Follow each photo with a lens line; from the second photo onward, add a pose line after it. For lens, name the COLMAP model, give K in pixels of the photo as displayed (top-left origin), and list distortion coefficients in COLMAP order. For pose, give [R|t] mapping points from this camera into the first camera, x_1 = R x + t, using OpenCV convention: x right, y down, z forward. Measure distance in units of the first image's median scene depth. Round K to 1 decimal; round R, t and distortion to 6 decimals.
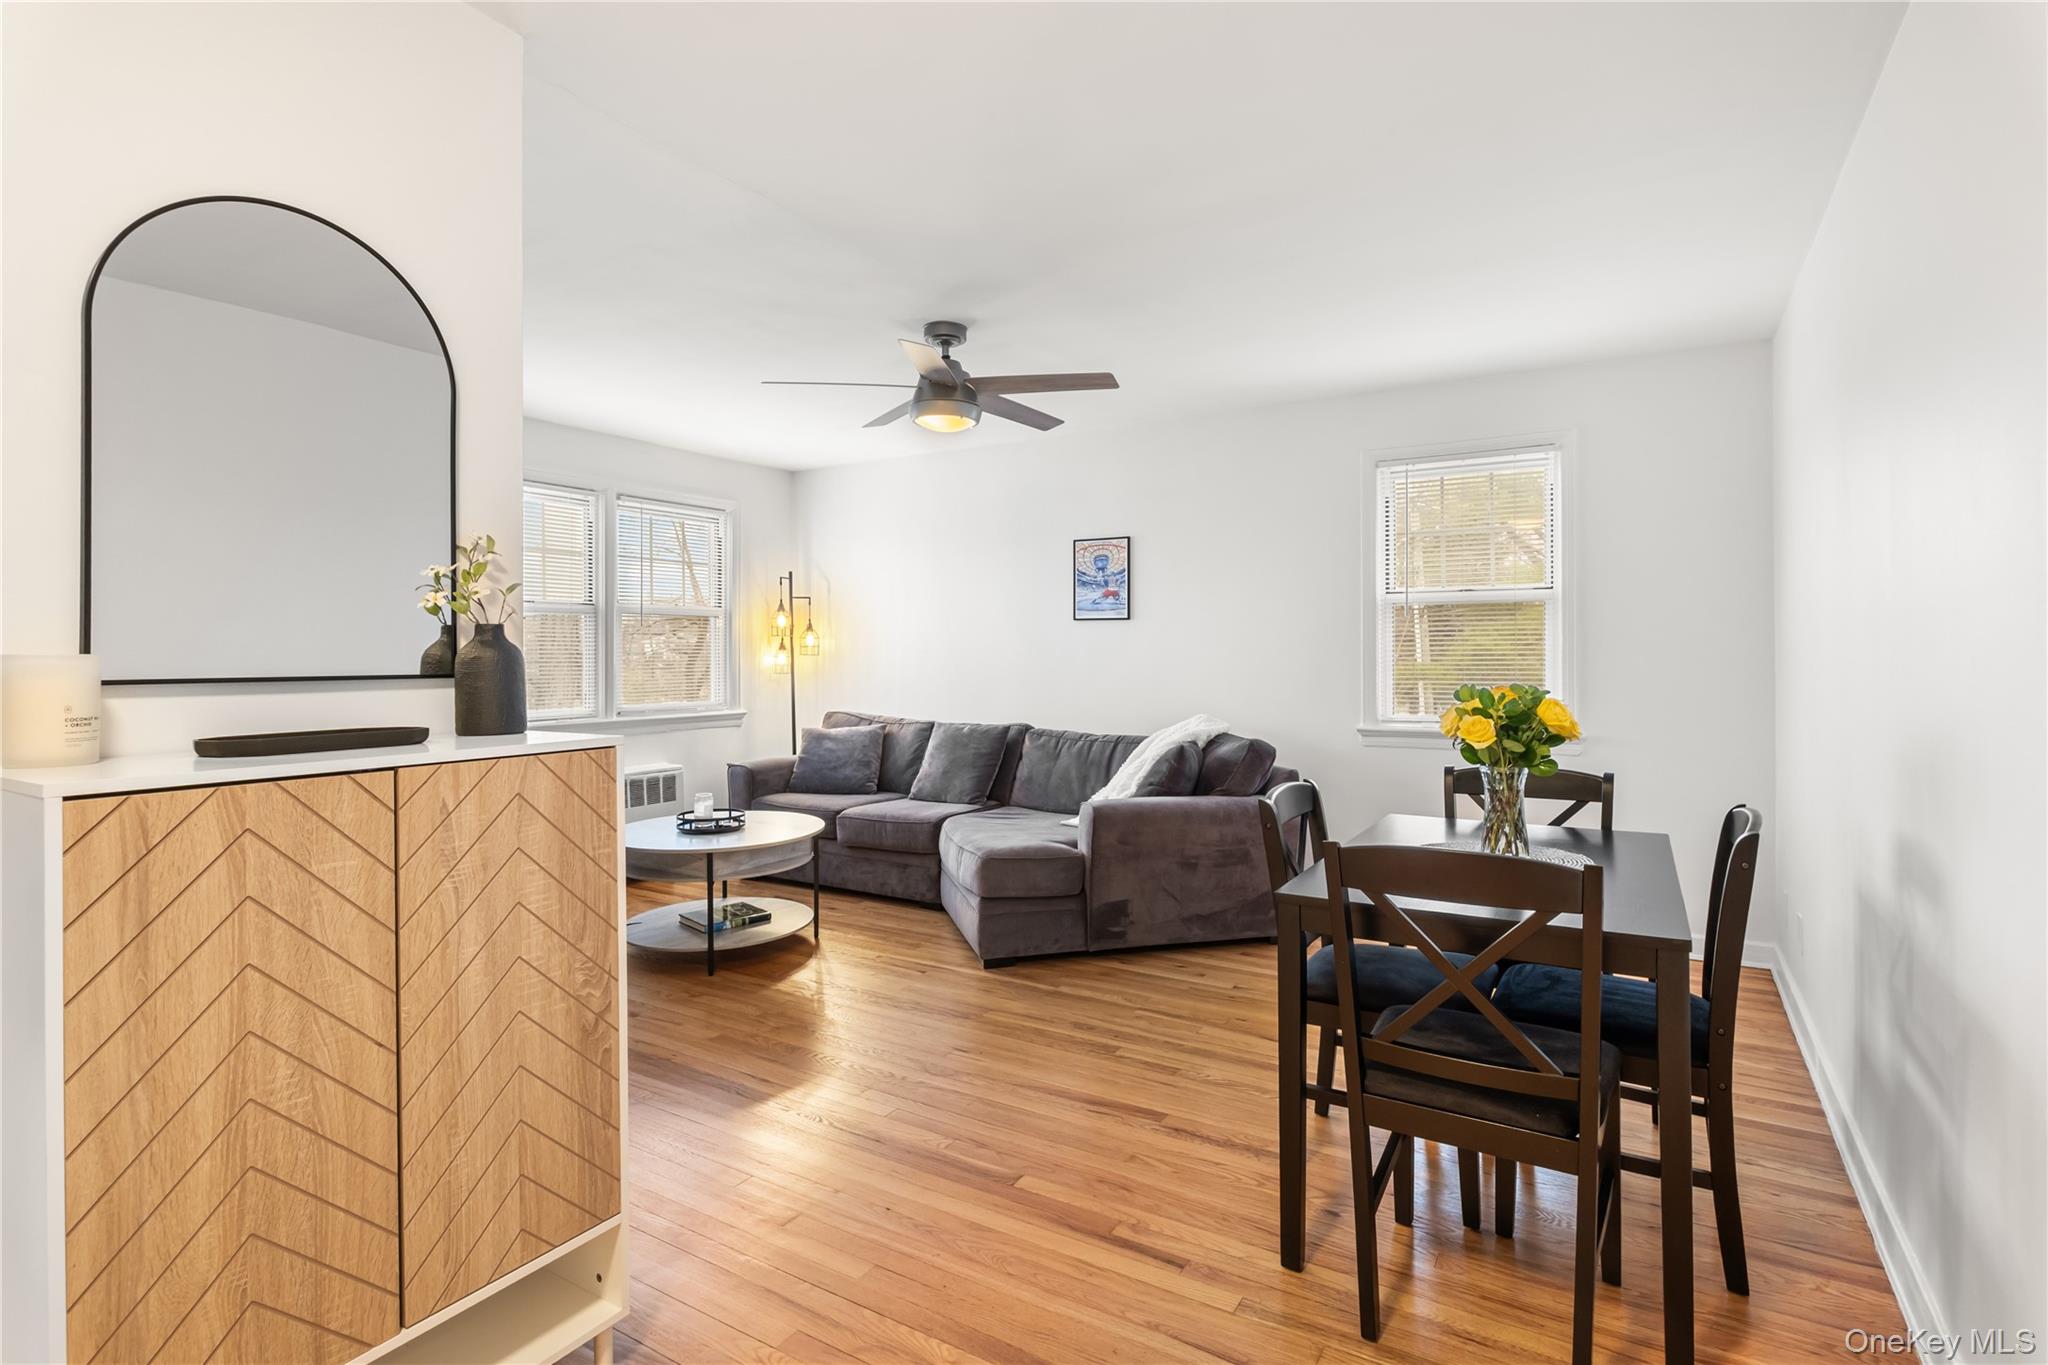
lens RADIAL K [[995.5, 0, 1034.6], [0, 995.5, 654.7], [0, 0, 1]] dist [-0.009471, -0.000481]
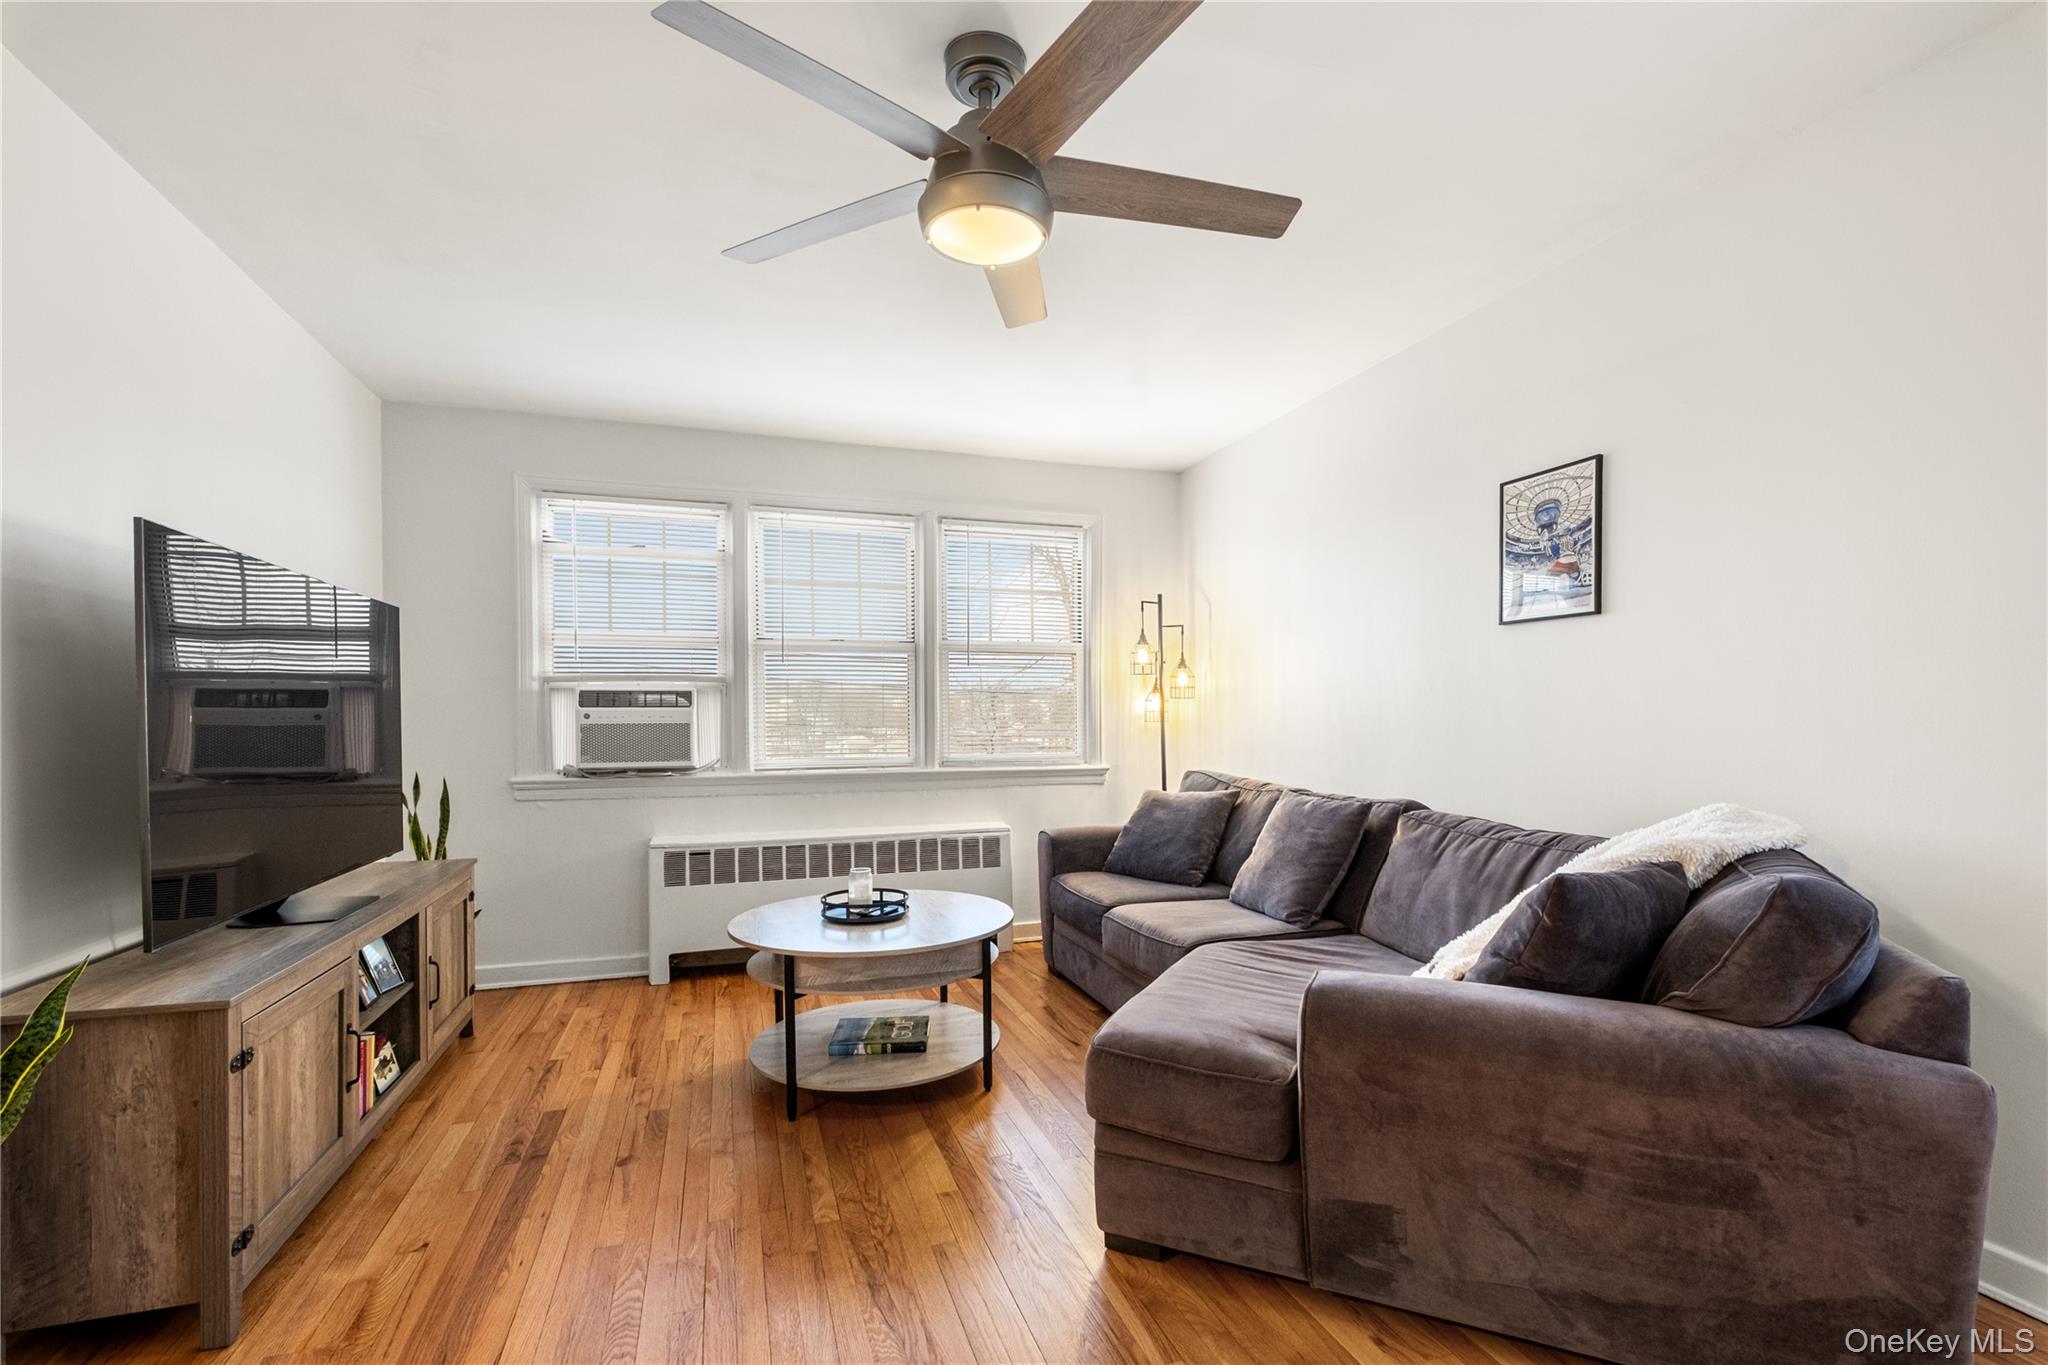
lens RADIAL K [[908.9, 0, 1030.9], [0, 908.9, 730.5], [0, 0, 1]] dist [0.011742, -0.010385]
pose [[0.767115, 0.007552, -0.641465, 0.235153], [0.001653, 0.999904, 0.013749, 0.025586], [0.641508, -0.011608, 0.767029, 0.593161]]
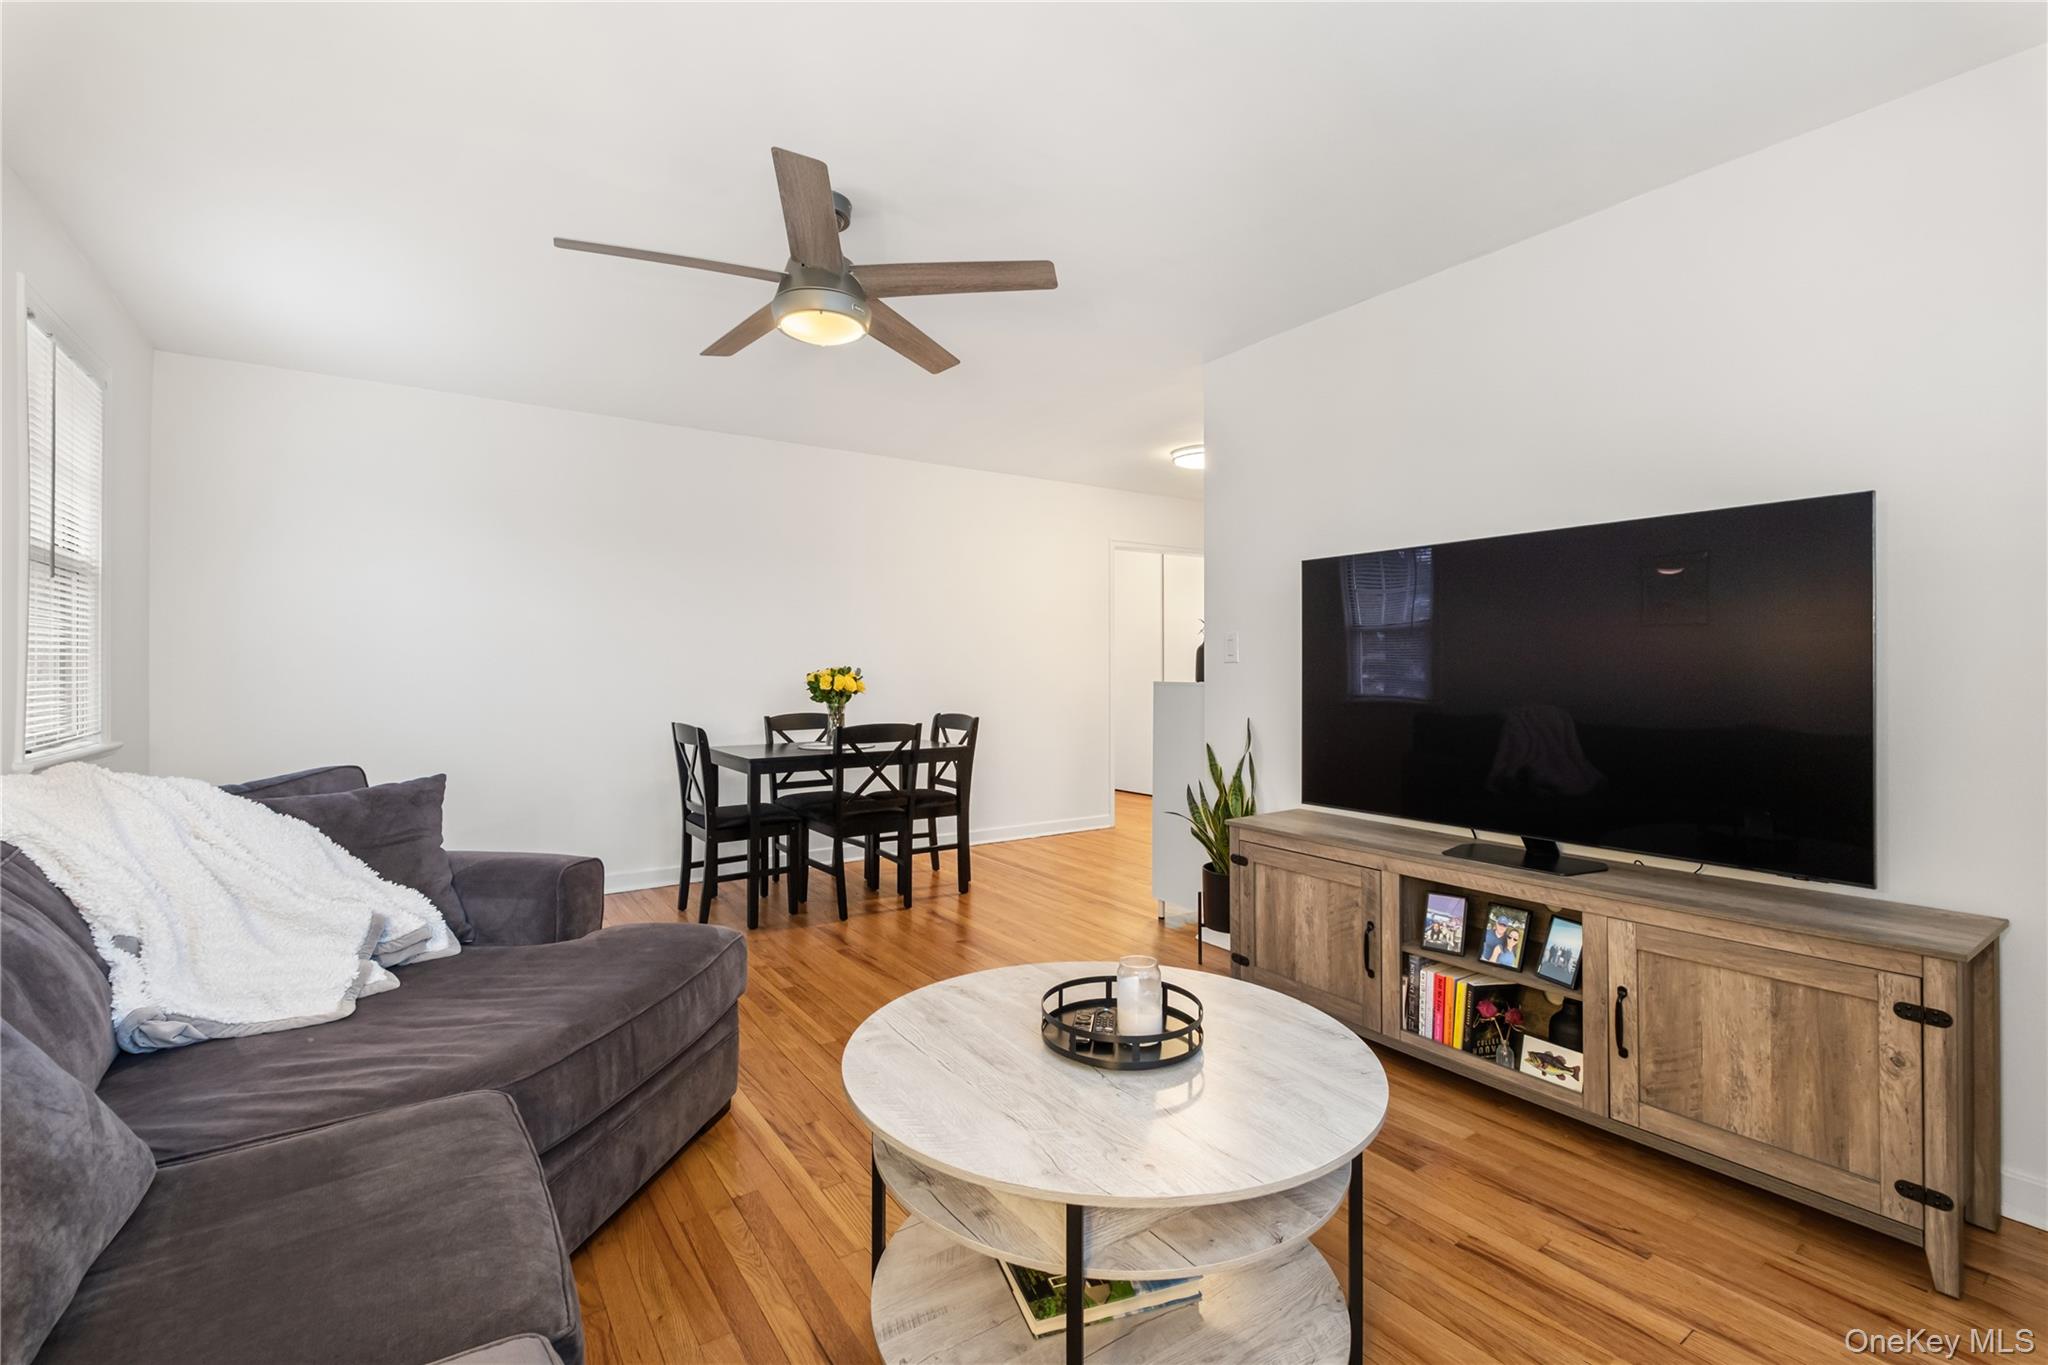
lens RADIAL K [[901.9, 0, 1029.5], [0, 901.9, 698.9], [0, 0, 1]] dist [0.007293, -0.006629]
pose [[-0.911044, -0.009960, 0.412188, -0.481358], [0.002647, 0.999546, 0.030003, 0.025639], [-0.412300, 0.028425, -0.910605, 1.457639]]
